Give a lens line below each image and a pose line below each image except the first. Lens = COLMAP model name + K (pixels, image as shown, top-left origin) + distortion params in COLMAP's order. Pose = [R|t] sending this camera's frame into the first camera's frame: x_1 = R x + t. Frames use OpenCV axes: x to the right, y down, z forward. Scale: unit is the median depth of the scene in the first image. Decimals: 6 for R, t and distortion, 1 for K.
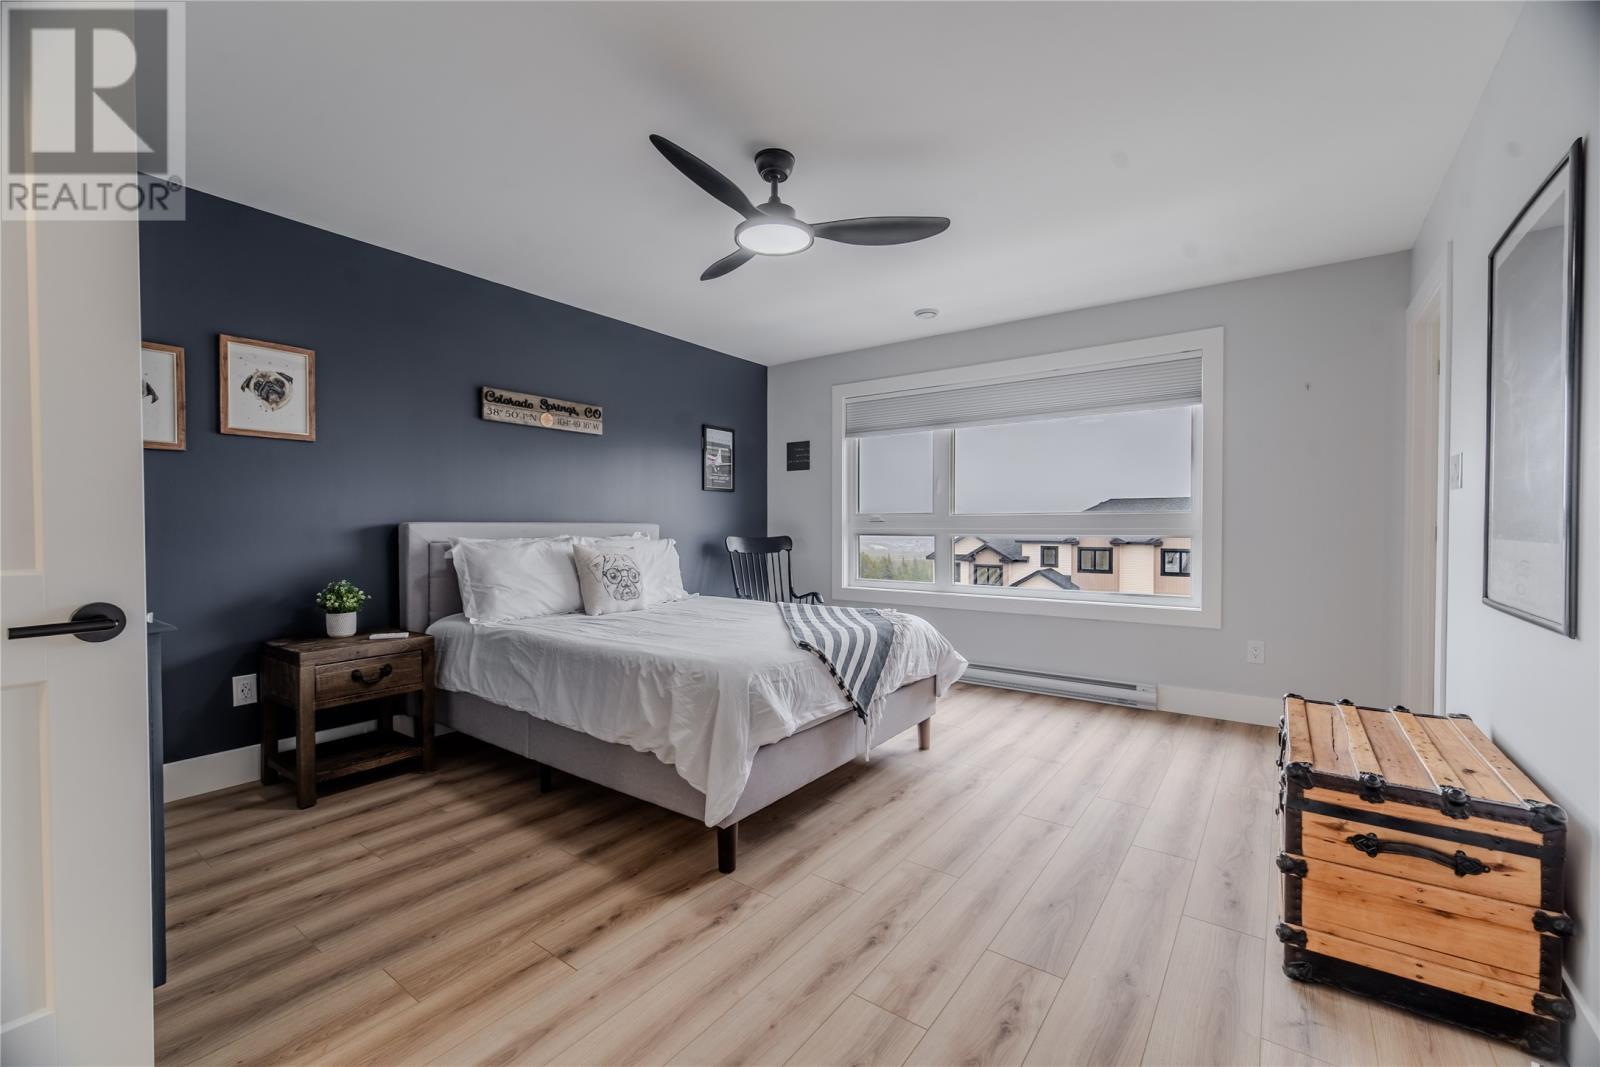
lens RADIAL K [[685.3, 0, 805.0], [0, 685.3, 537.5], [0, 0, 1]] dist [0.010973, -0.001831]
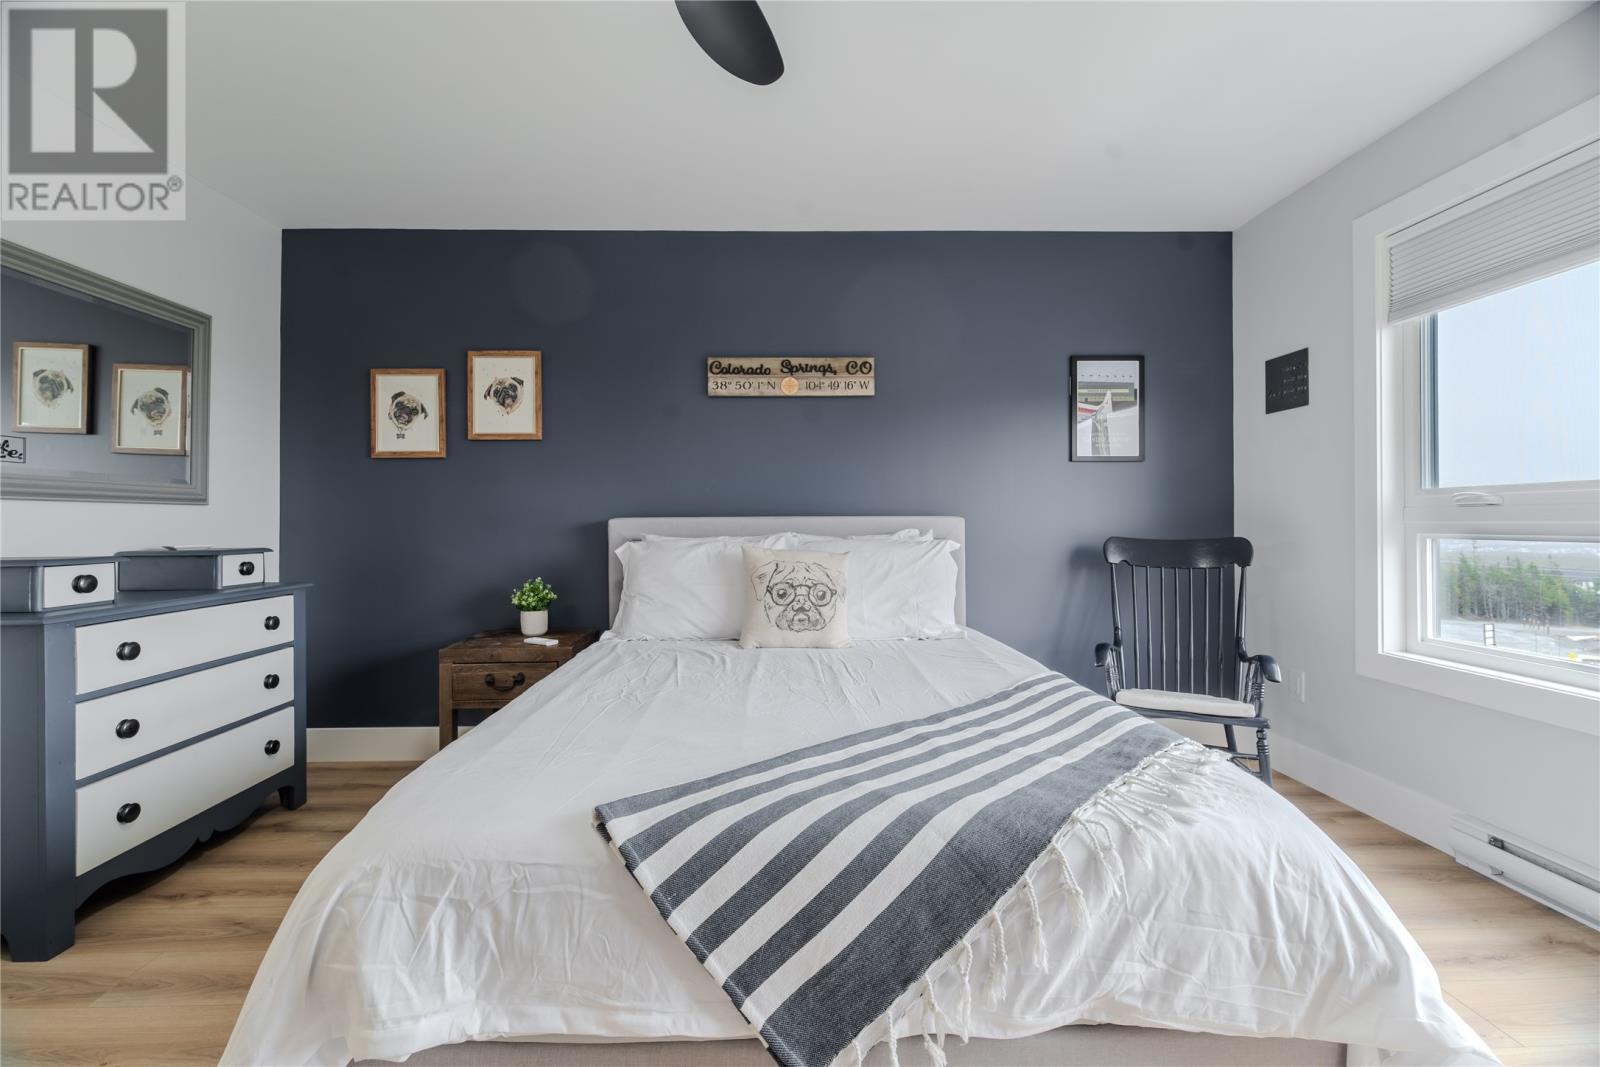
lens RADIAL K [[685.3, 0, 751.0], [0, 685.3, 510.4], [0, 0, 1]] dist [0.010973, -0.001831]
pose [[0.592158, -0.017784, -0.805626, 0.240454], [-0.009014, 0.999548, -0.028690, -0.006484], [0.805772, 0.024251, 0.591730, 0.536413]]
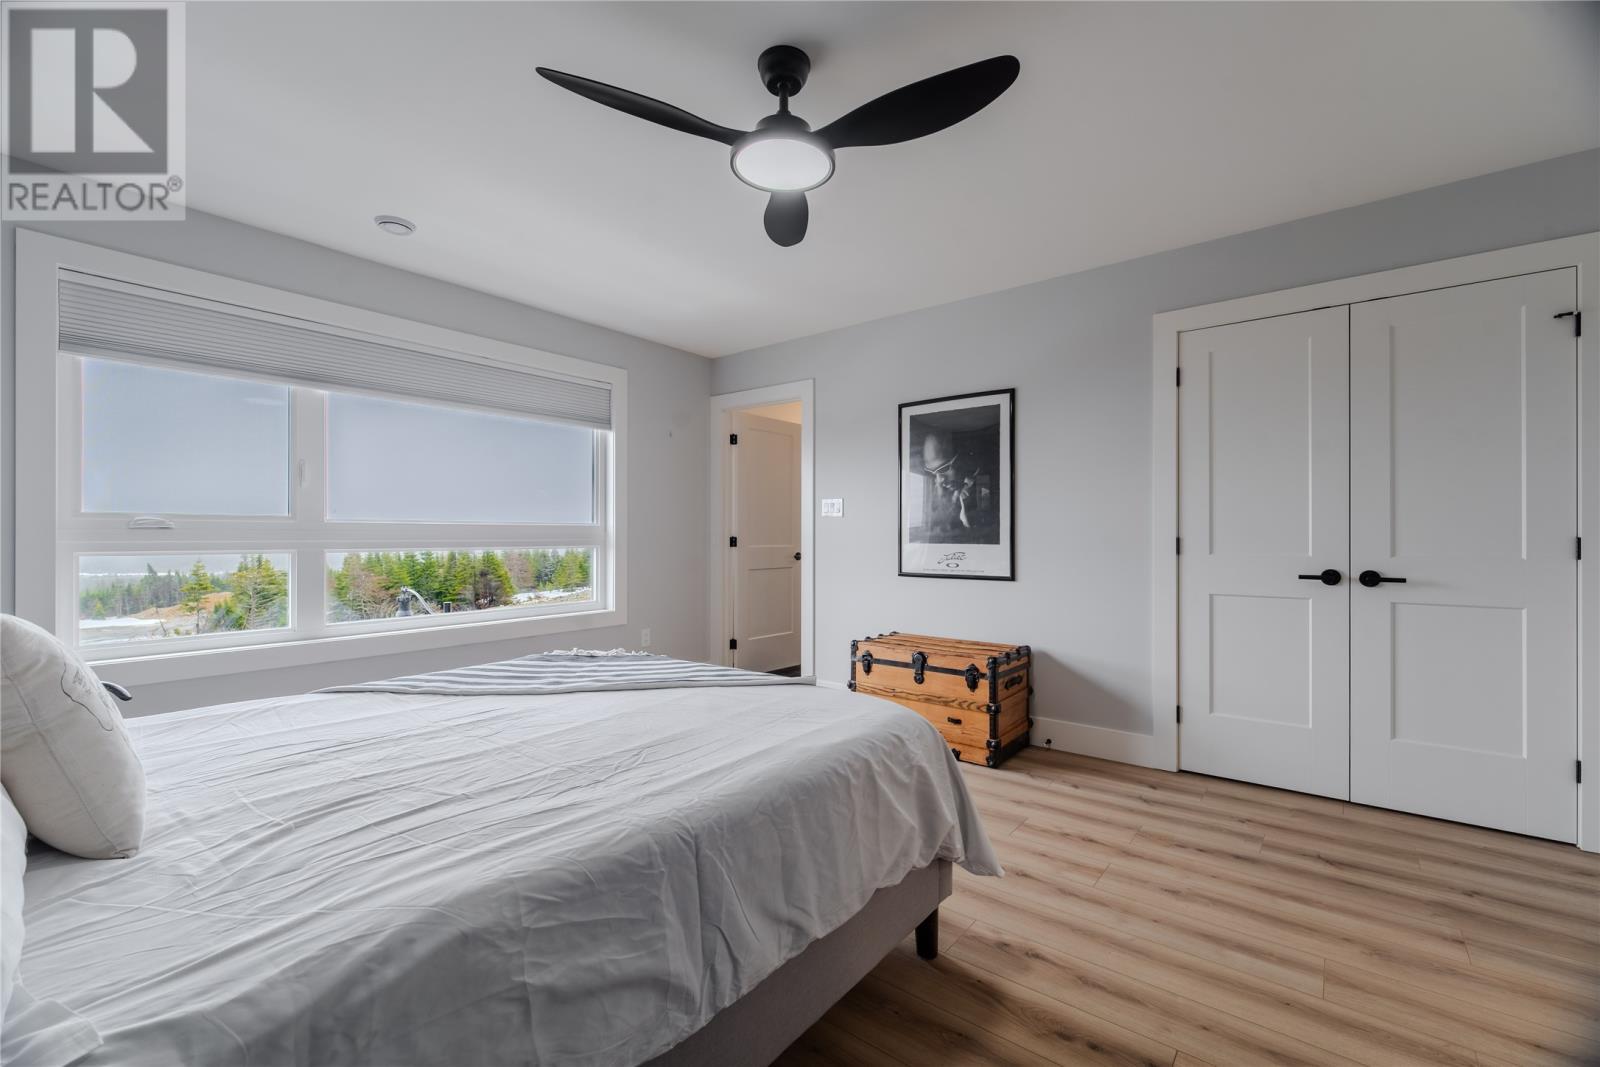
lens RADIAL K [[685.3, 0, 790.7], [0, 685.3, 534.8], [0, 0, 1]] dist [0.010973, -0.001831]
pose [[0.030046, 0.000406, 0.999548, -0.551598], [0.015211, 0.999884, -0.000864, -0.014234], [-0.999433, 0.015230, 0.030037, 0.656969]]
